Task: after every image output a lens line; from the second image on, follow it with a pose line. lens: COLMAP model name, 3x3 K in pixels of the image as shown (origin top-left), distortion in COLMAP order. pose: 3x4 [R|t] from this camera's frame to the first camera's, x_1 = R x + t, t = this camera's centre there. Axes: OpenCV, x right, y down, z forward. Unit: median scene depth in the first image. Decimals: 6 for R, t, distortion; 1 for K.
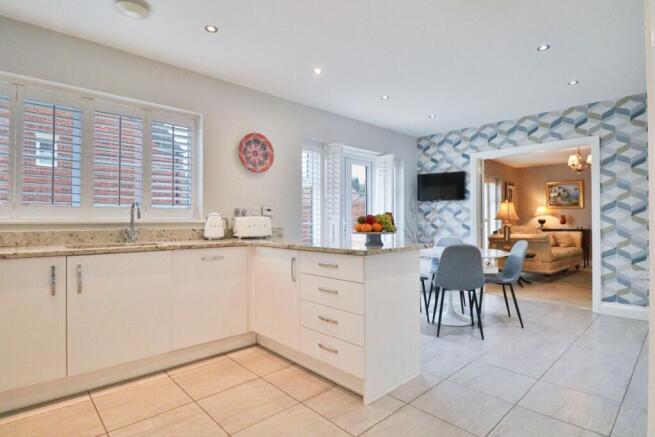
lens RADIAL K [[346.9, 0, 342.1], [0, 346.9, 217.5], [0, 0, 1]] dist [-0.000259, 0.000010]
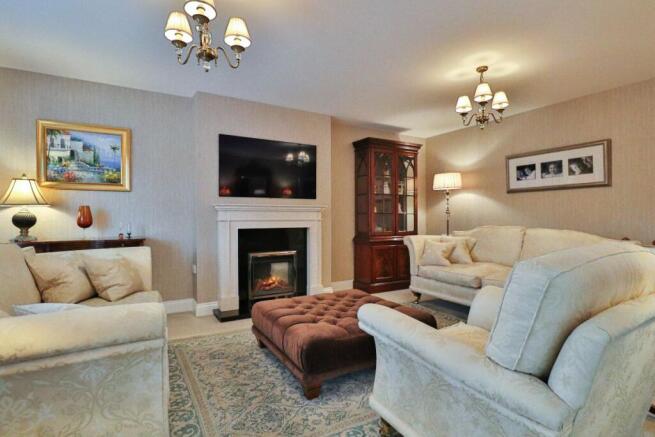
lens RADIAL K [[346.9, 0, 342.1], [0, 346.9, 217.5], [0, 0, 1]] dist [-0.000259, 0.000010]
pose [[0.243598, 0.002502, 0.969873, 0.309887], [-0.008621, 0.999963, -0.000414, 0.004595], [-0.969838, -0.008260, 0.243611, 0.597940]]
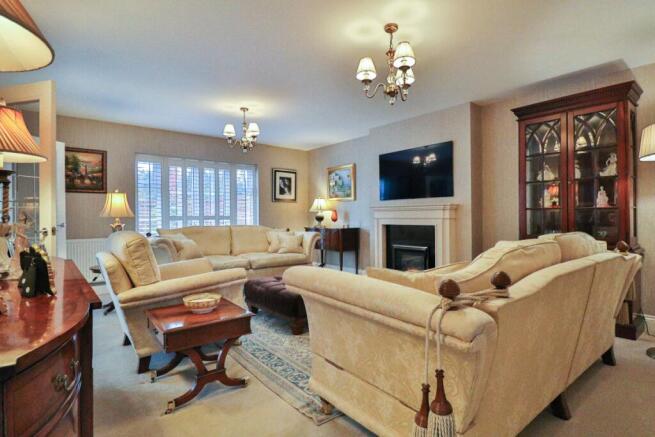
lens RADIAL K [[346.9, 0, 342.1], [0, 346.9, 217.5], [0, 0, 1]] dist [-0.000259, 0.000010]
pose [[0.997229, -0.000215, -0.074398, 0.703844], [0.001239, 0.999905, 0.013713, -0.000011], [0.074388, -0.013768, 0.997134, 0.225393]]
